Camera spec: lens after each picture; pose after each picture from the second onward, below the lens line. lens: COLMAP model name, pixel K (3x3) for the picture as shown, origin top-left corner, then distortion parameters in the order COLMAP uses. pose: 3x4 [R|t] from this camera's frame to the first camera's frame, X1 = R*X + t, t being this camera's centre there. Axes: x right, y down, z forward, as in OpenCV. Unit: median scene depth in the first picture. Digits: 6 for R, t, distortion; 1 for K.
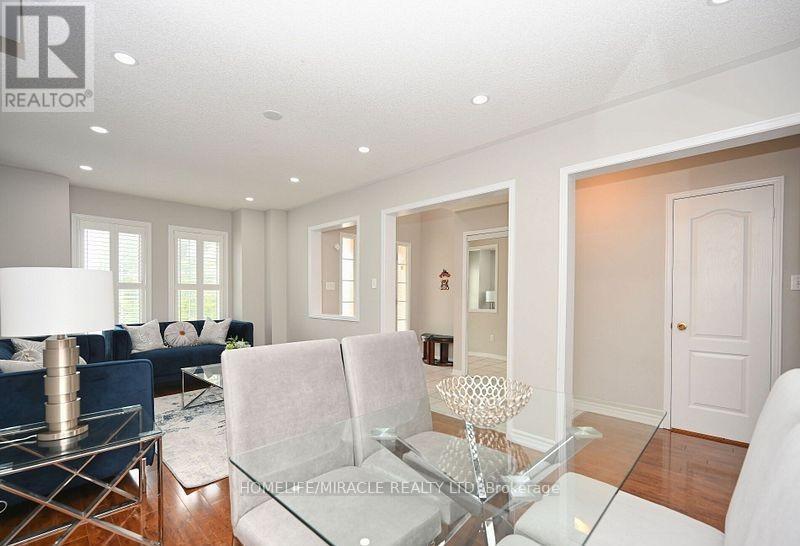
lens RADIAL K [[352.7, 0, 399.7], [0, 352.7, 296.6], [0, 0, 1]] dist [-0.002391, -0.000748]
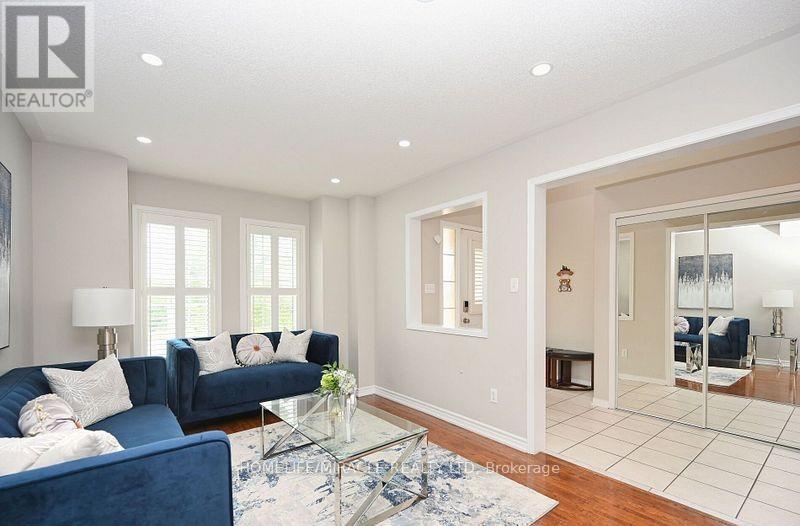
lens RADIAL K [[352.1, 0, 401.8], [0, 352.1, 294.5], [0, 0, 1]] dist [0.000010, 0.000076]
pose [[0.991053, -0.008083, -0.133224, -0.160411], [0.007002, 0.999939, -0.008579, -0.010920], [0.133285, 0.007570, 0.991049, 0.217138]]
